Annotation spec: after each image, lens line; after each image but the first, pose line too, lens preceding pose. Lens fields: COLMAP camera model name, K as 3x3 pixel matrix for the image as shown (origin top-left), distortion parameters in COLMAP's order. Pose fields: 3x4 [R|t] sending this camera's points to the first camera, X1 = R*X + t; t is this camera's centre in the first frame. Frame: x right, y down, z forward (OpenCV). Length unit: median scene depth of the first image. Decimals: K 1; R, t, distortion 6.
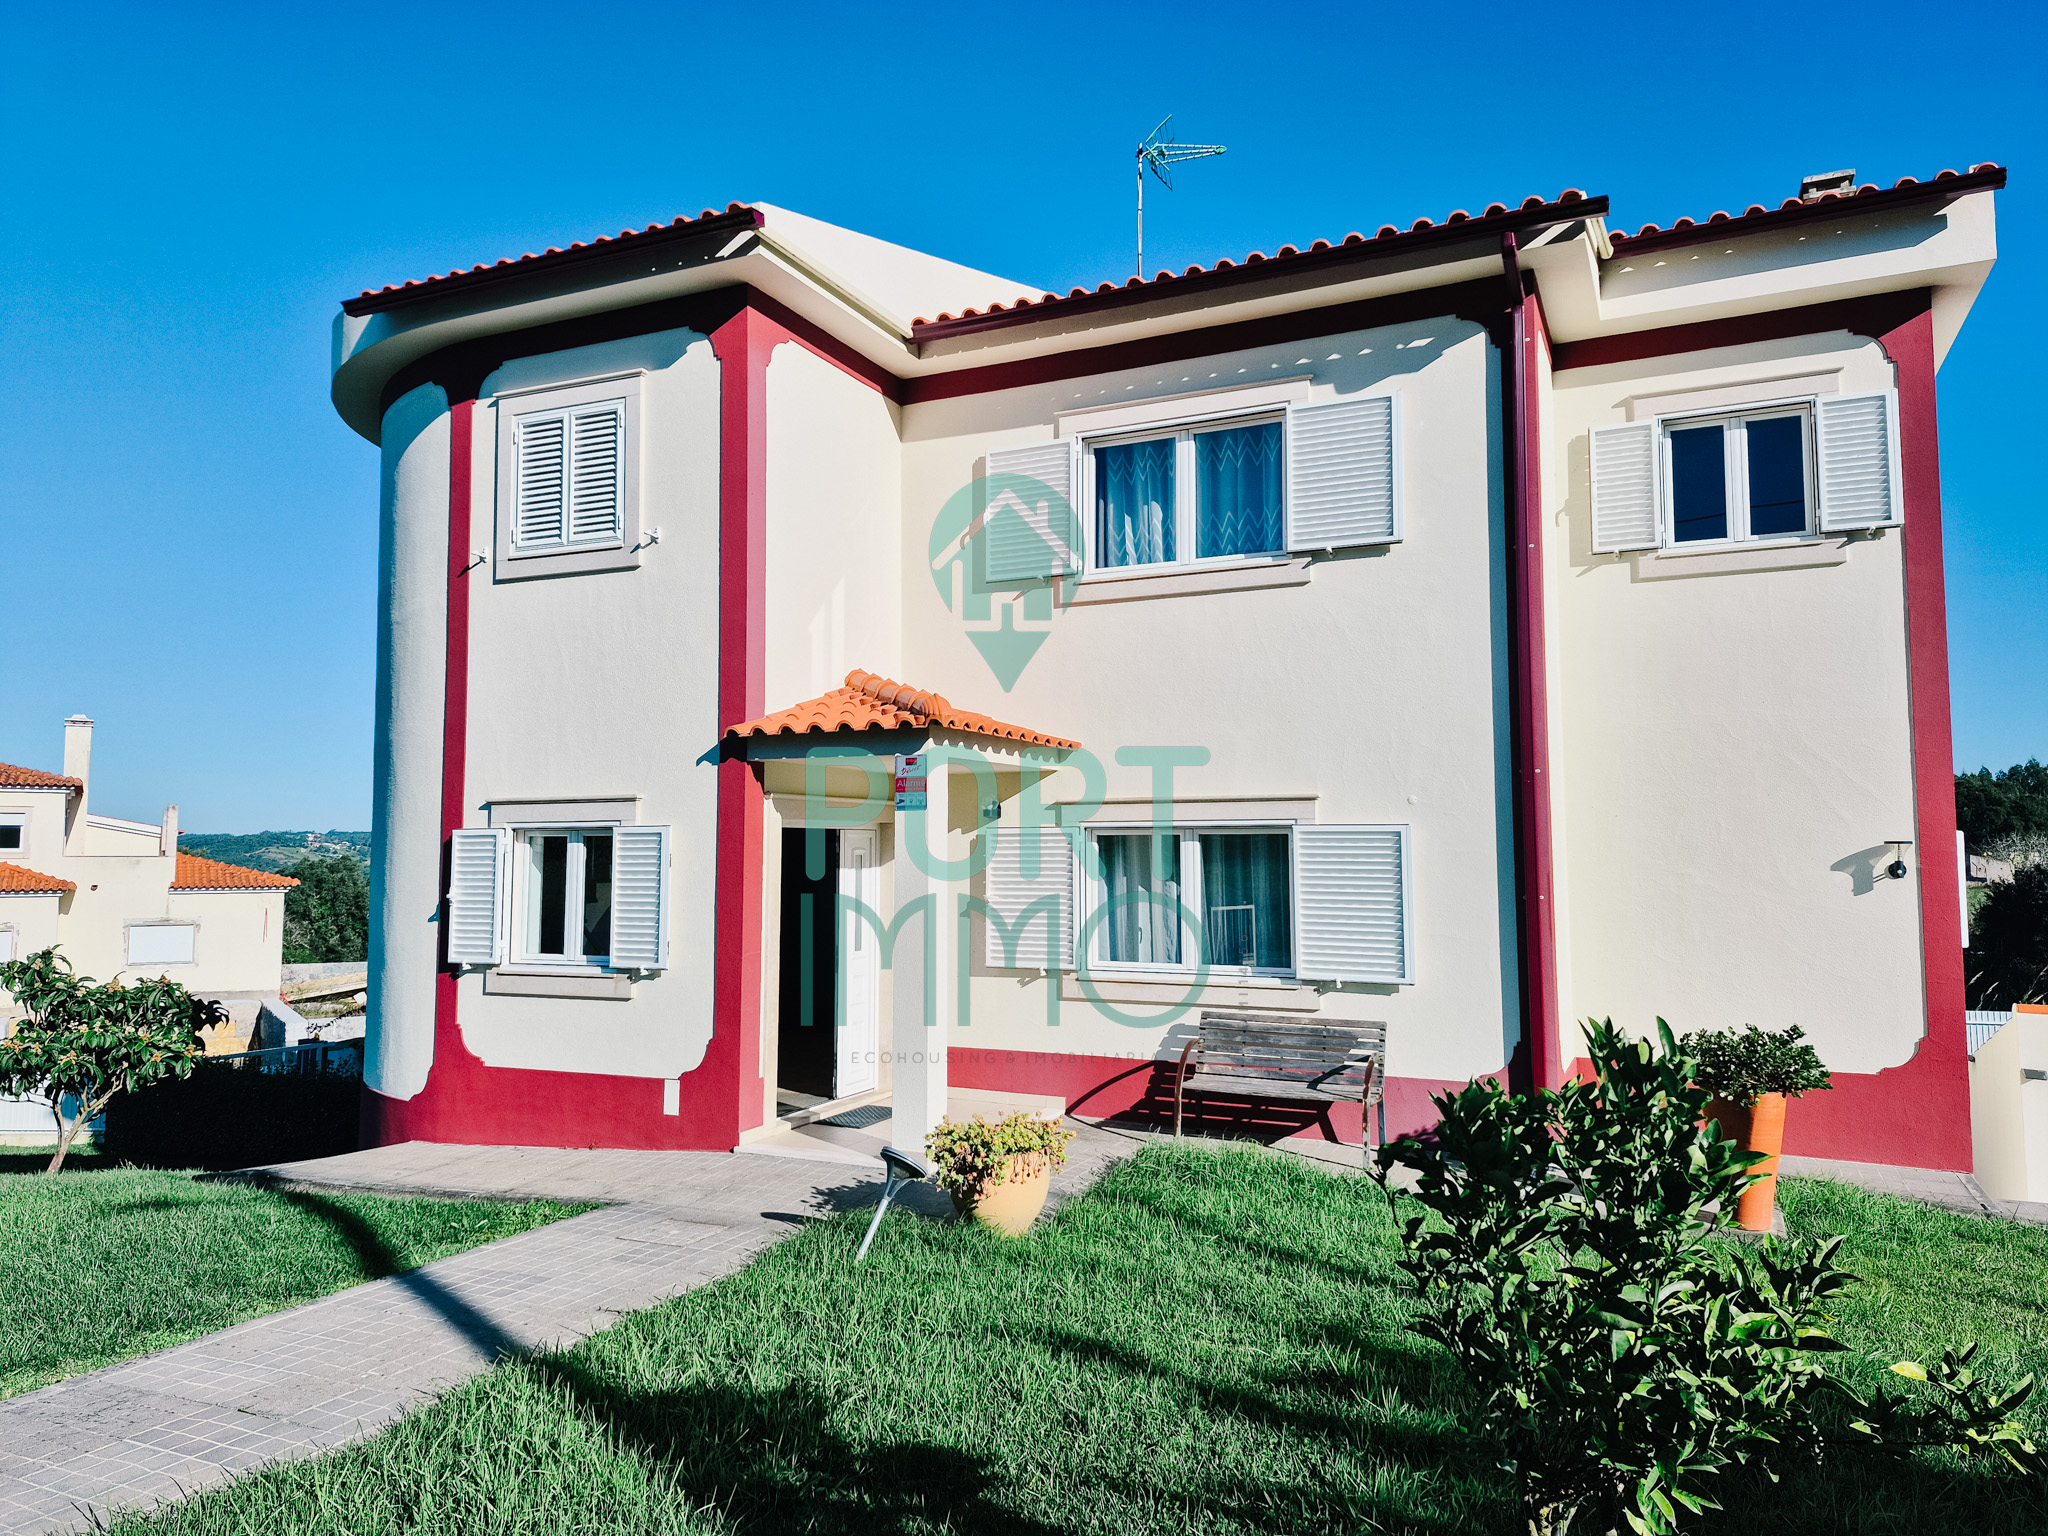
lens RADIAL K [[1409.0, 0, 1021.9], [0, 1409.0, 763.8], [0, 0, 1]] dist [0.055376, -0.023985]
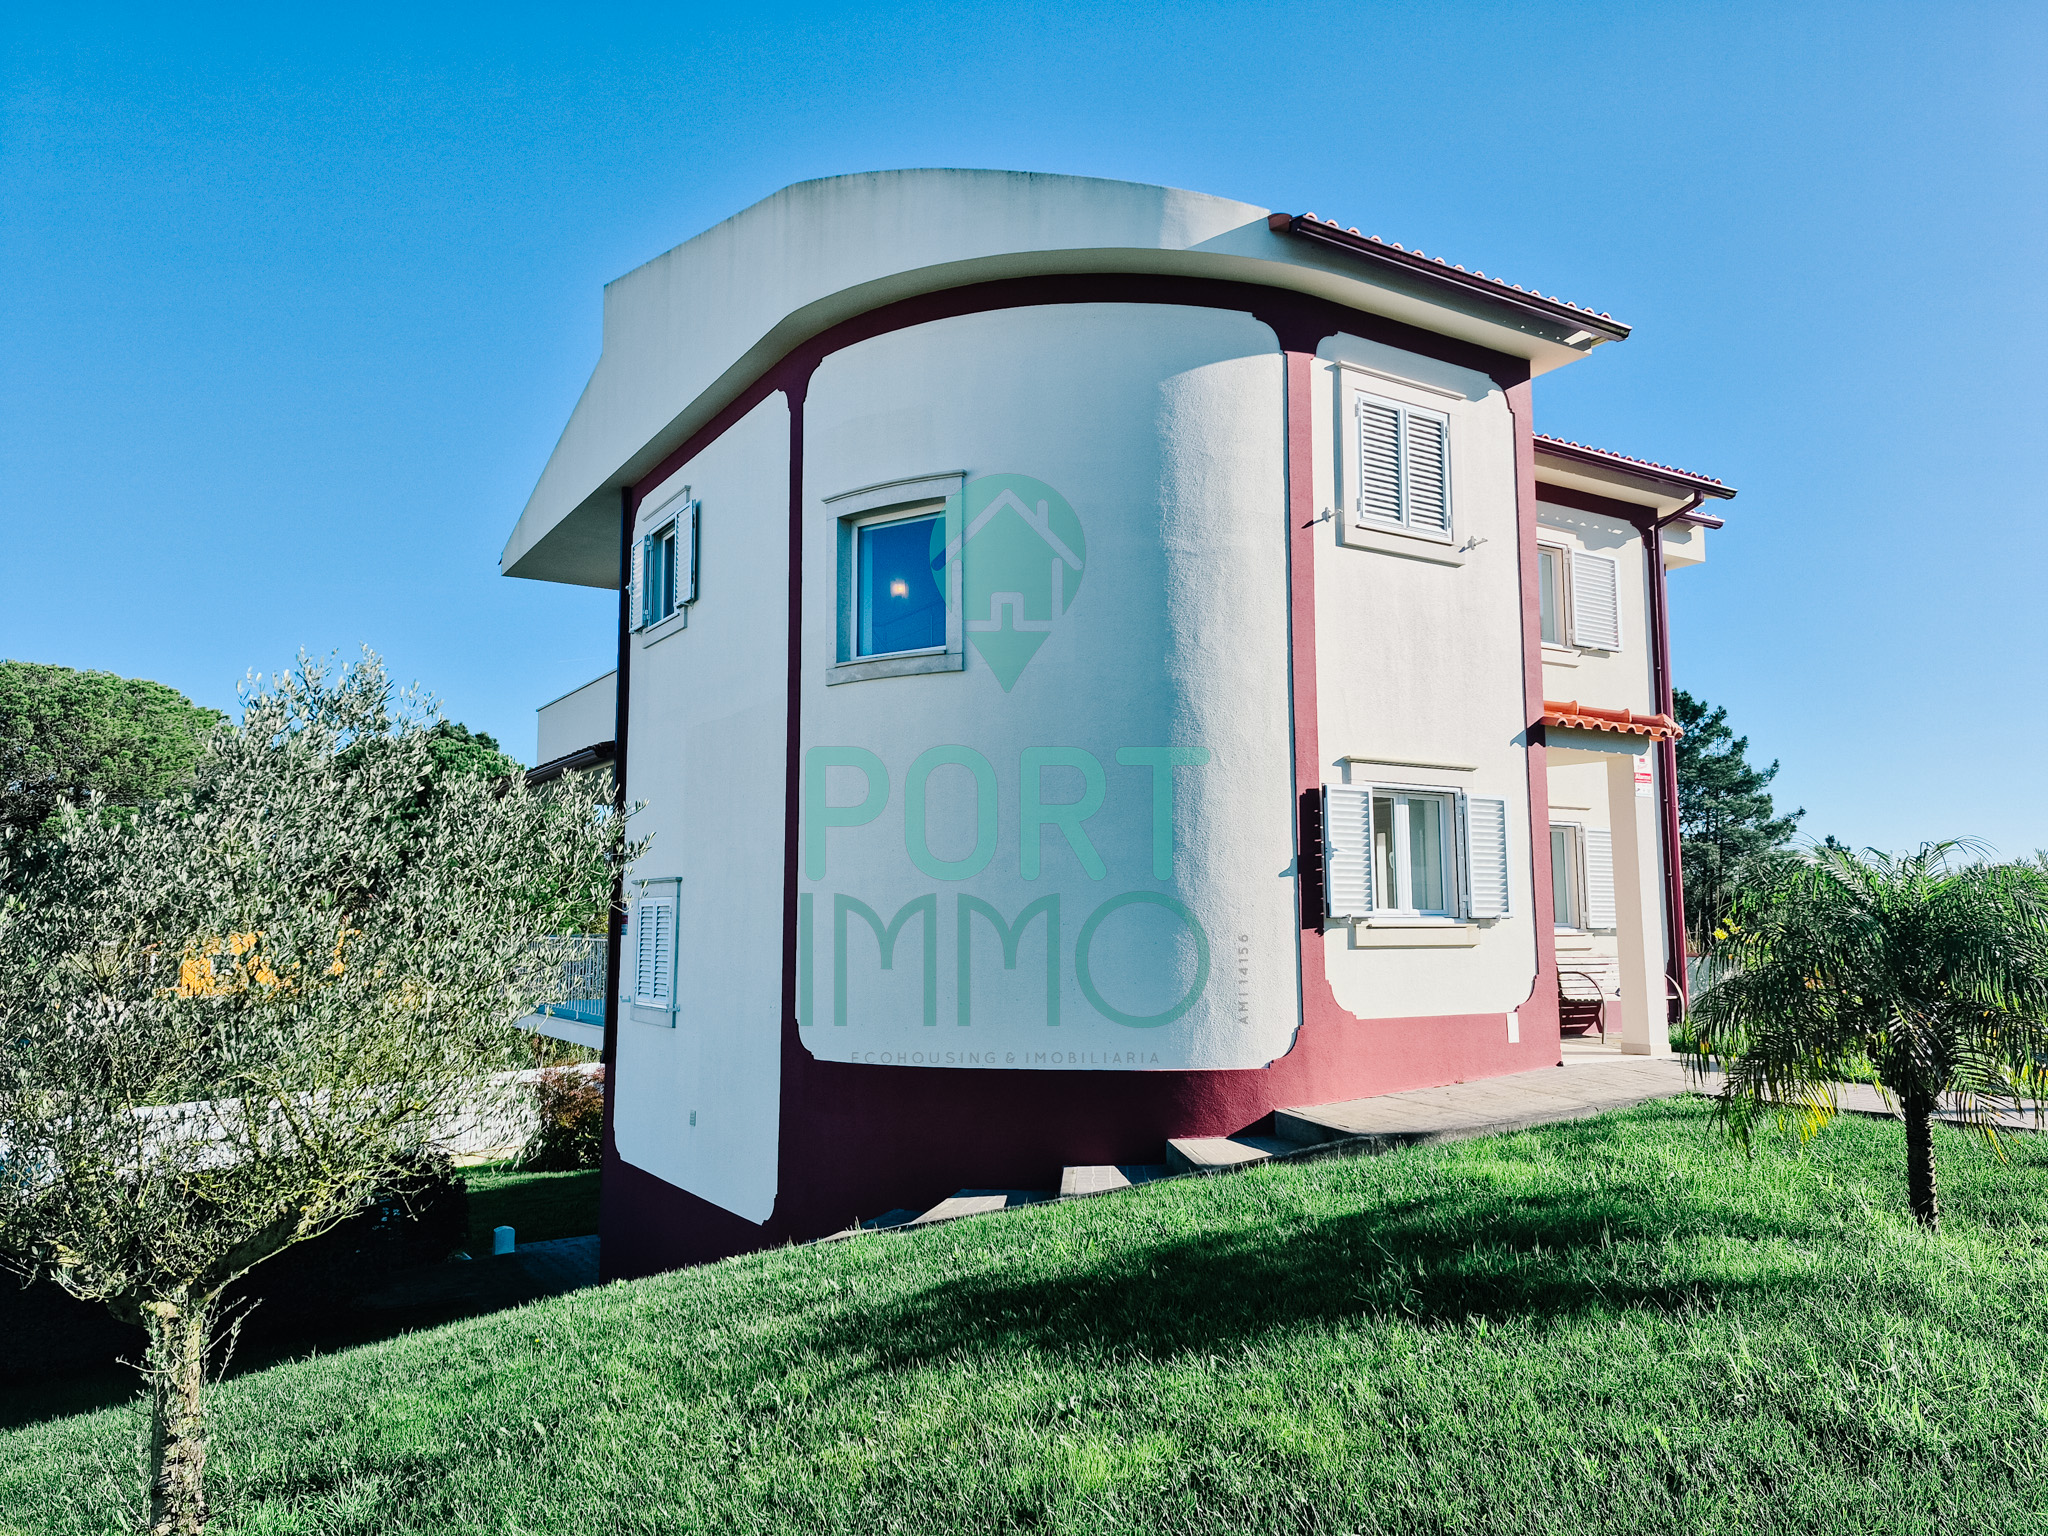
lens RADIAL K [[1409.0, 0, 1027.5], [0, 1409.0, 772.3], [0, 0, 1]] dist [0.055376, -0.023985]
pose [[0.543687, 0.087817, 0.834681, -1.361658], [-0.054428, 0.996107, -0.069347, 0.120853], [-0.837522, -0.007727, 0.546350, 0.652021]]
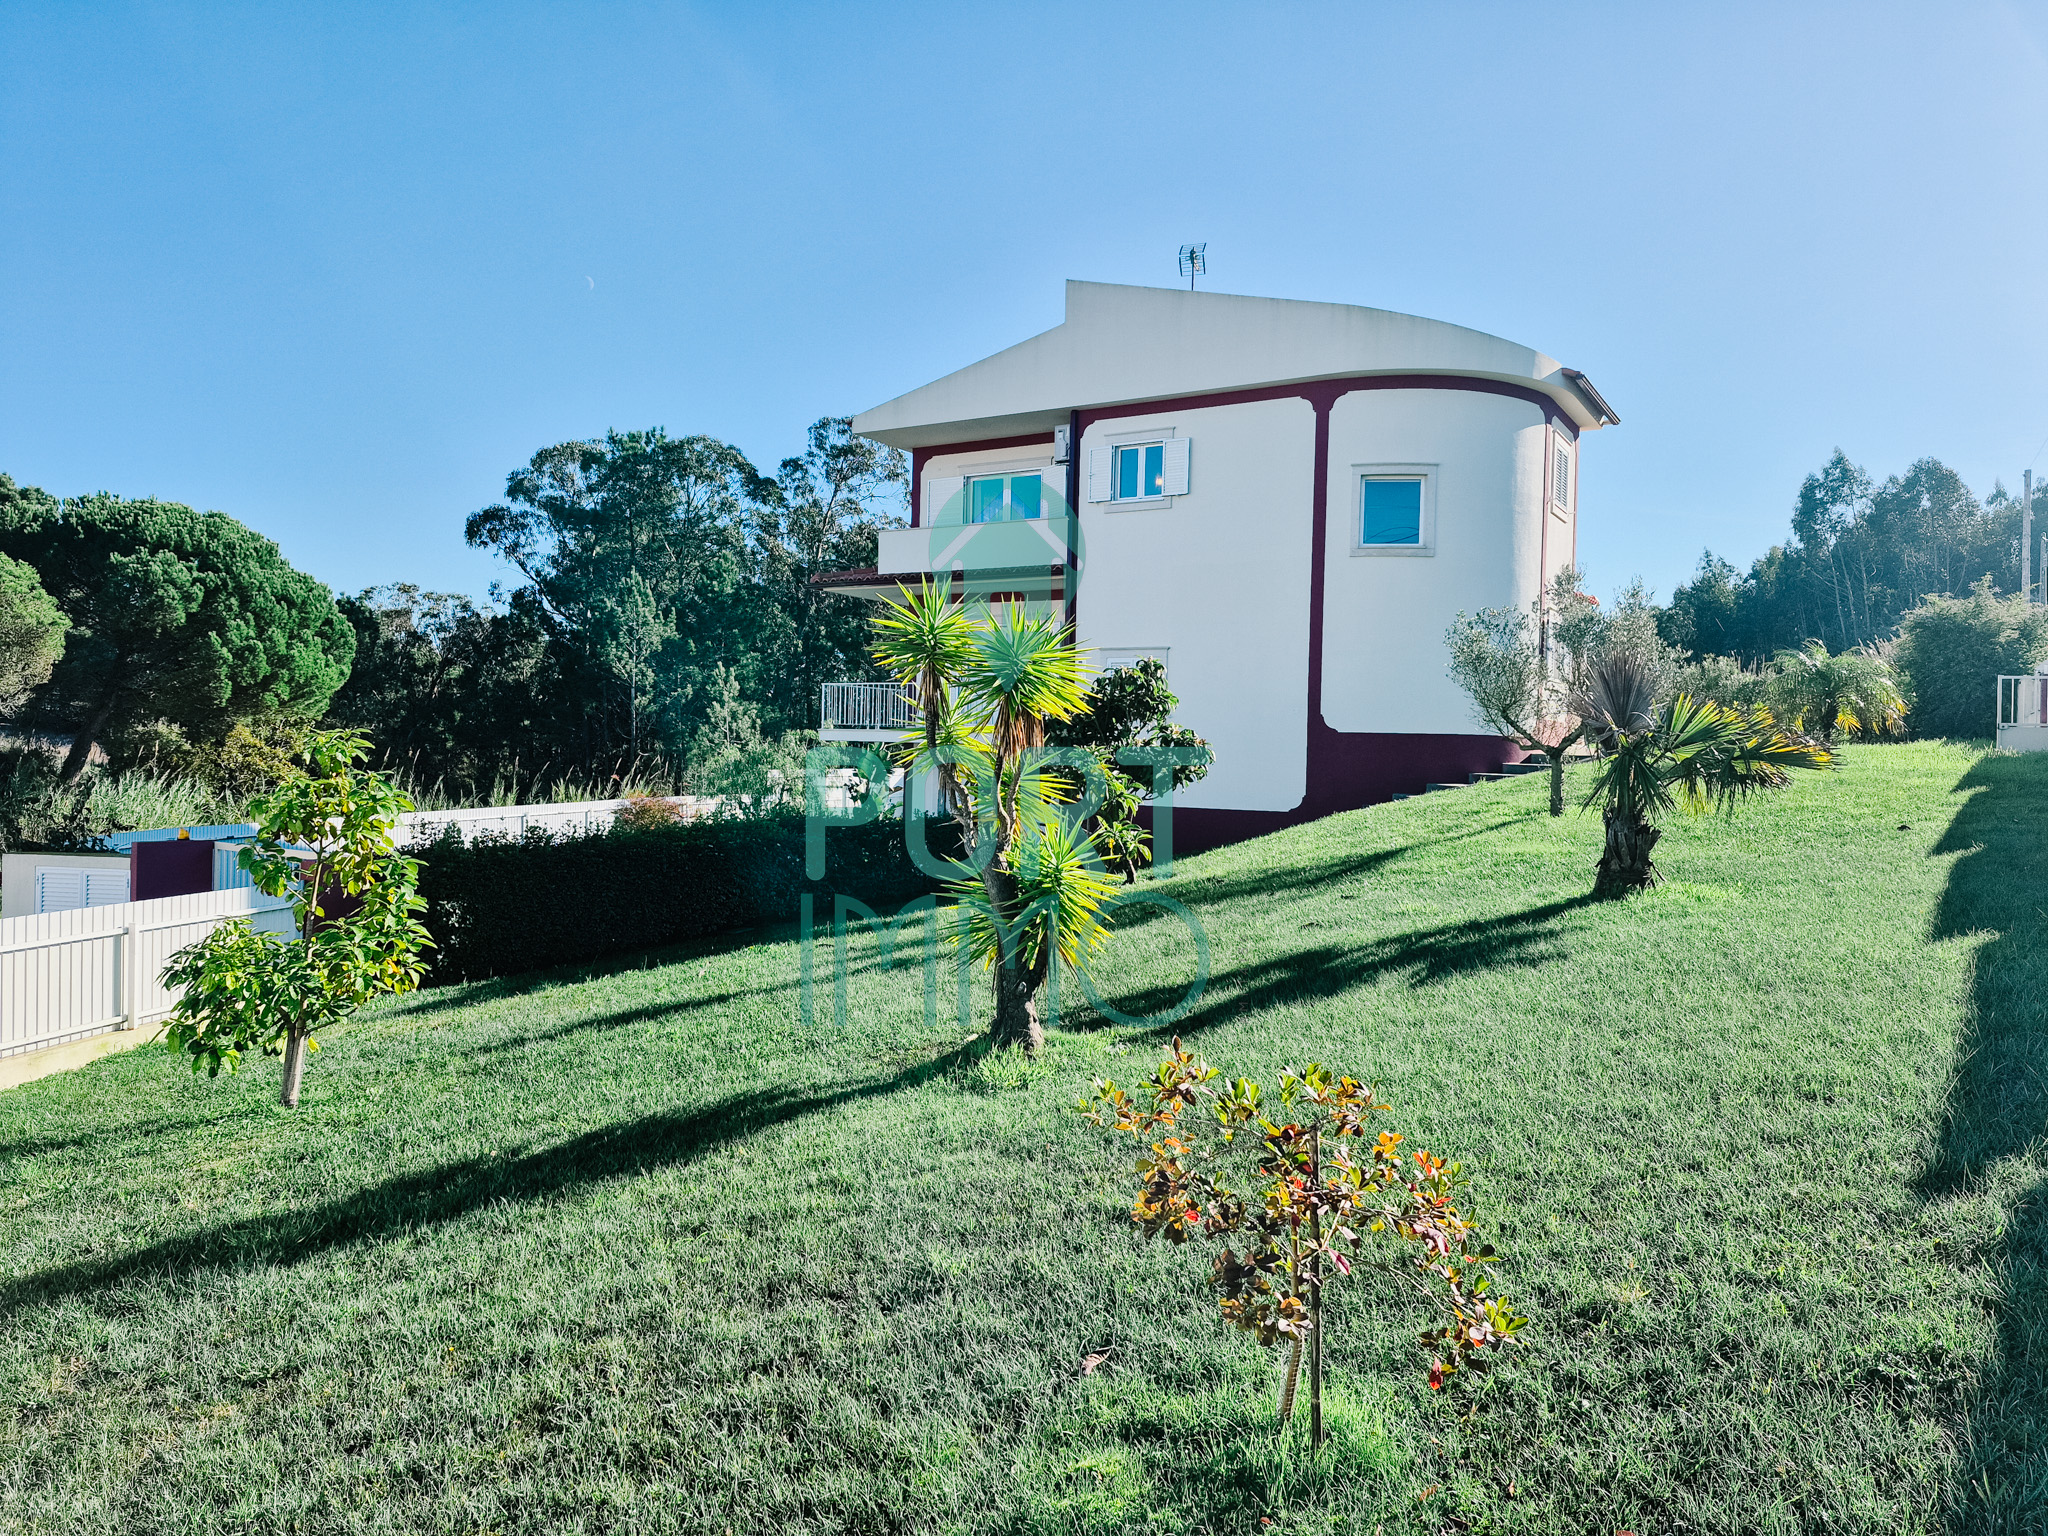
lens RADIAL K [[1409.0, 0, 1025.3], [0, 1409.0, 764.9], [0, 0, 1]] dist [0.055376, -0.023985]
pose [[0.117507, -0.026719, 0.992713, -2.893398], [-0.077813, 0.996317, 0.036027, 0.282235], [-0.990019, -0.081480, 0.114995, 1.602303]]
